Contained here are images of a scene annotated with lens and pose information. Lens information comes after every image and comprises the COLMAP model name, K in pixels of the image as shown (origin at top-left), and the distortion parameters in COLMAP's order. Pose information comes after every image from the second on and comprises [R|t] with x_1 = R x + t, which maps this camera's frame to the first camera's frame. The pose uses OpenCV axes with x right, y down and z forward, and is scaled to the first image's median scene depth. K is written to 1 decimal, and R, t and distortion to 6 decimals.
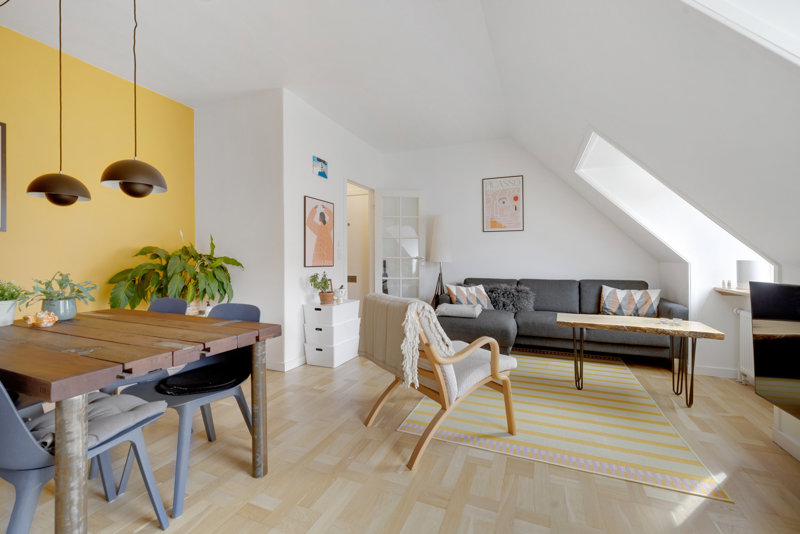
lens RADIAL K [[338.6, 0, 397.9], [0, 338.6, 256.6], [0, 0, 1]] dist [-0.000916, -0.000234]
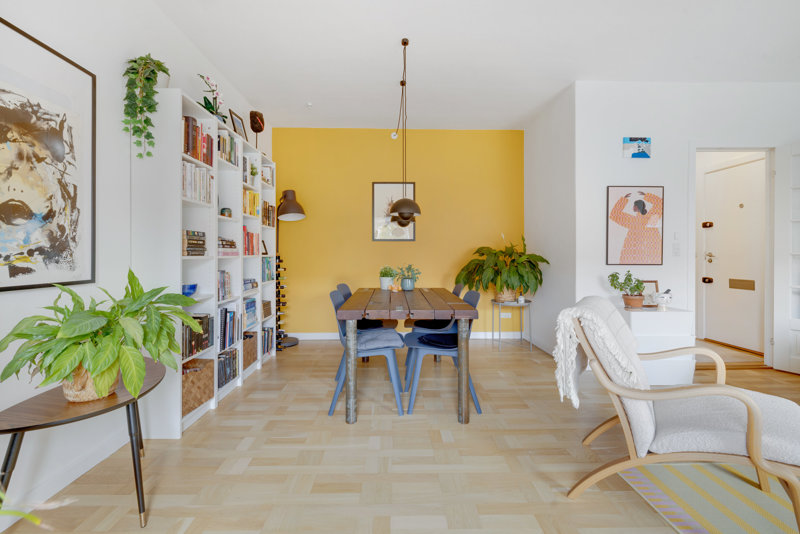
lens RADIAL K [[338.6, 0, 397.9], [0, 338.6, 256.6], [0, 0, 1]] dist [-0.000916, -0.000234]
pose [[0.393875, 0.002159, -0.919162, 0.339823], [0.009663, 0.999932, 0.006490, -0.002707], [0.919113, -0.011438, 0.393827, 0.127175]]
